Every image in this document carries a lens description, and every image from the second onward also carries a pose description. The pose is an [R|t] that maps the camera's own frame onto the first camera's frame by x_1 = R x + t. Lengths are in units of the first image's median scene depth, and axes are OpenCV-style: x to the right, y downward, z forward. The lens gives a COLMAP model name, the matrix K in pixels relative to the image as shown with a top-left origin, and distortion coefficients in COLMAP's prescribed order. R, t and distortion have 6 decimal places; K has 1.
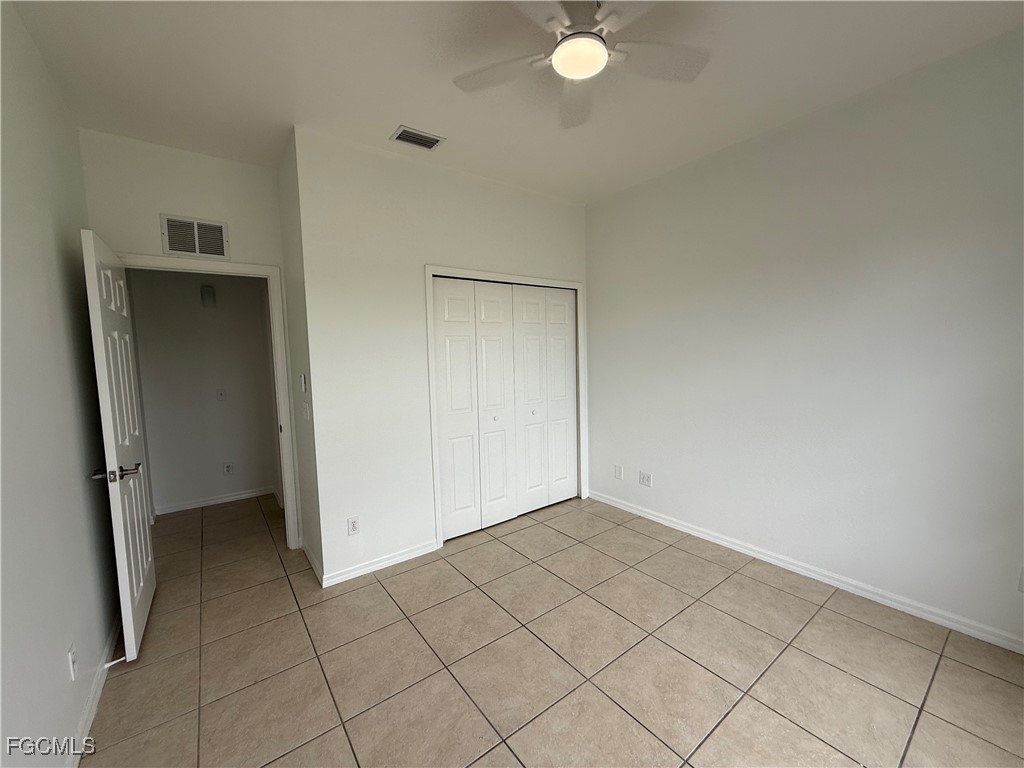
lens RADIAL K [[409.2, 0, 513.6], [0, 409.2, 384.7], [0, 0, 1]] dist [-0.000998, 0.000363]
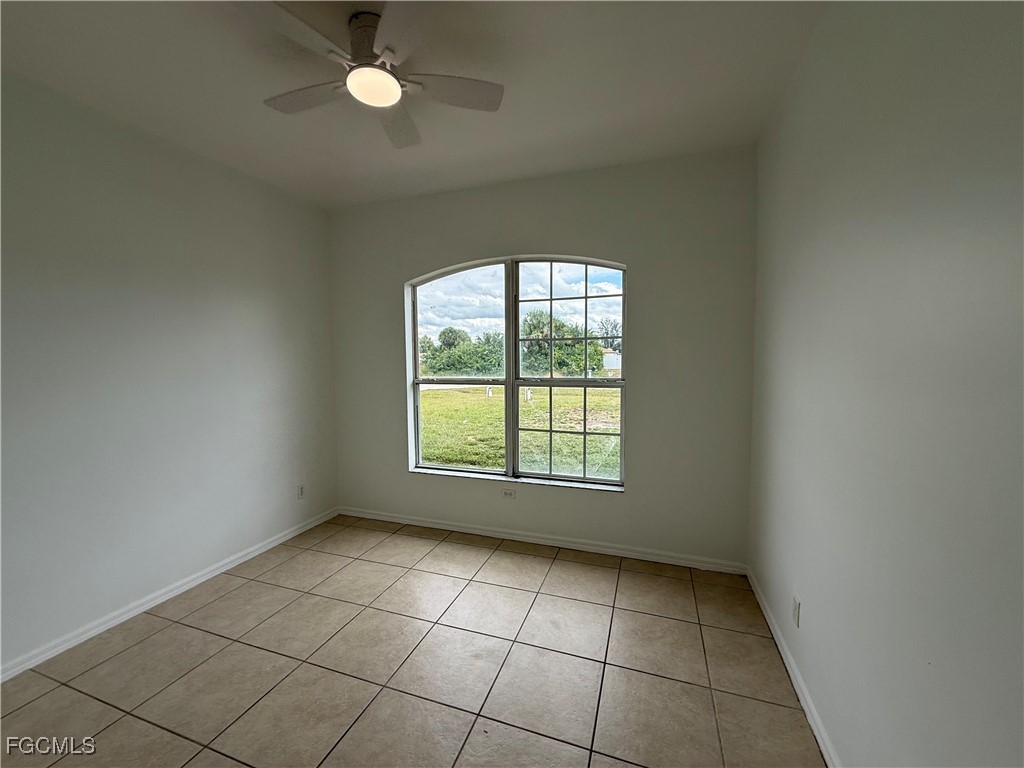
lens RADIAL K [[409.2, 0, 509.4], [0, 409.2, 385.4], [0, 0, 1]] dist [-0.000998, 0.000363]
pose [[-0.561047, -0.023346, 0.827454, -0.697532], [0.087677, 0.992303, 0.087446, -0.068153], [-0.823127, 0.121610, -0.554682, 1.042925]]
